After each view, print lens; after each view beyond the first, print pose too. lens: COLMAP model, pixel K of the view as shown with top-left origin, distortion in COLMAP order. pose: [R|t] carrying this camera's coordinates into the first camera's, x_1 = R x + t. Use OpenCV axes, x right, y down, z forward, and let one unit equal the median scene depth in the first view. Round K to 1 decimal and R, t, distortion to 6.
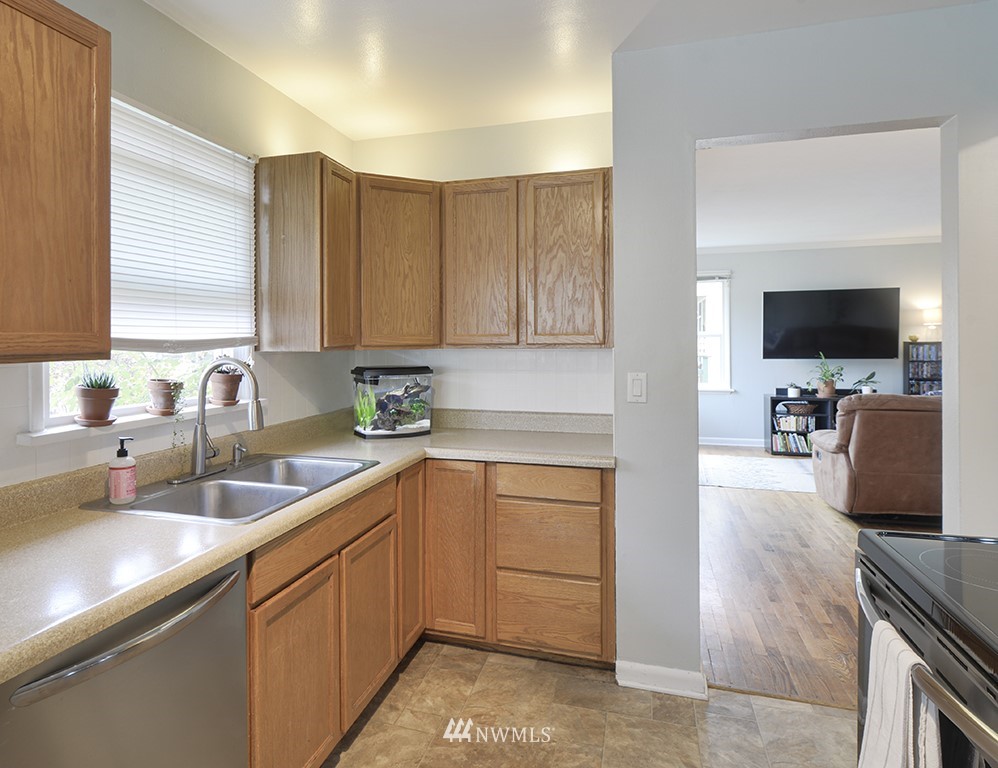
lens RADIAL K [[527.8, 0, 498.3], [0, 527.8, 335.6], [0, 0, 1]] dist [-0.001283, -0.000506]
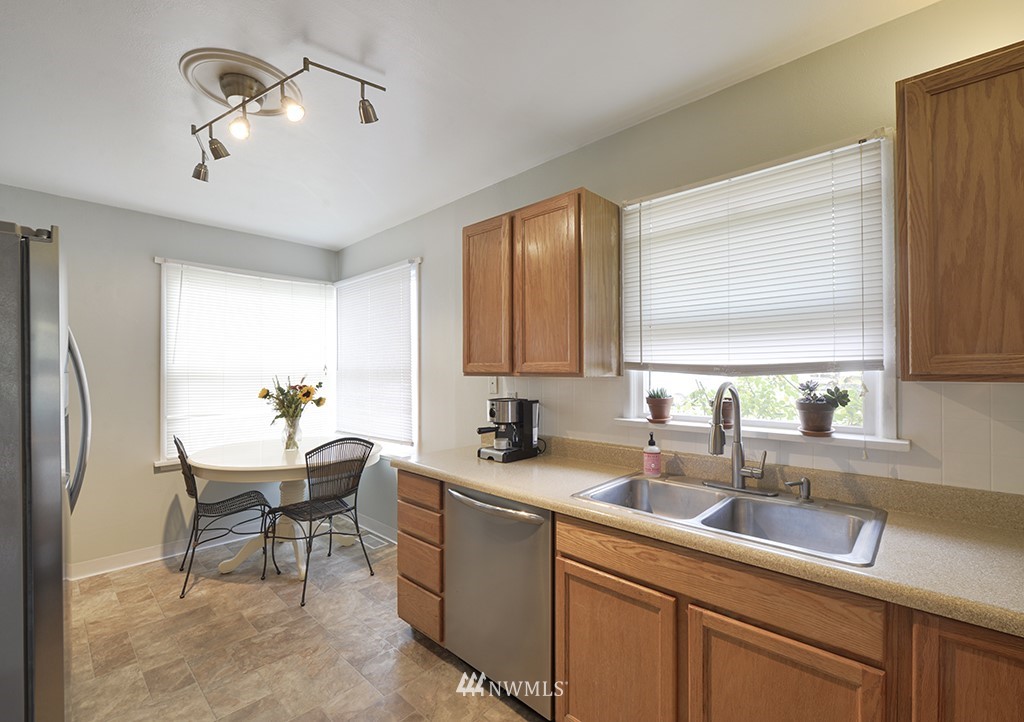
lens RADIAL K [[456.5, 0, 512.0], [0, 456.5, 361.0], [0, 0, 1]] dist [-0.000016, 0.000008]
pose [[-0.449325, -0.004439, -0.893357, 0.573492], [0.013993, 0.999830, -0.012007, 0.005541], [0.893259, -0.017896, -0.449187, 1.189745]]
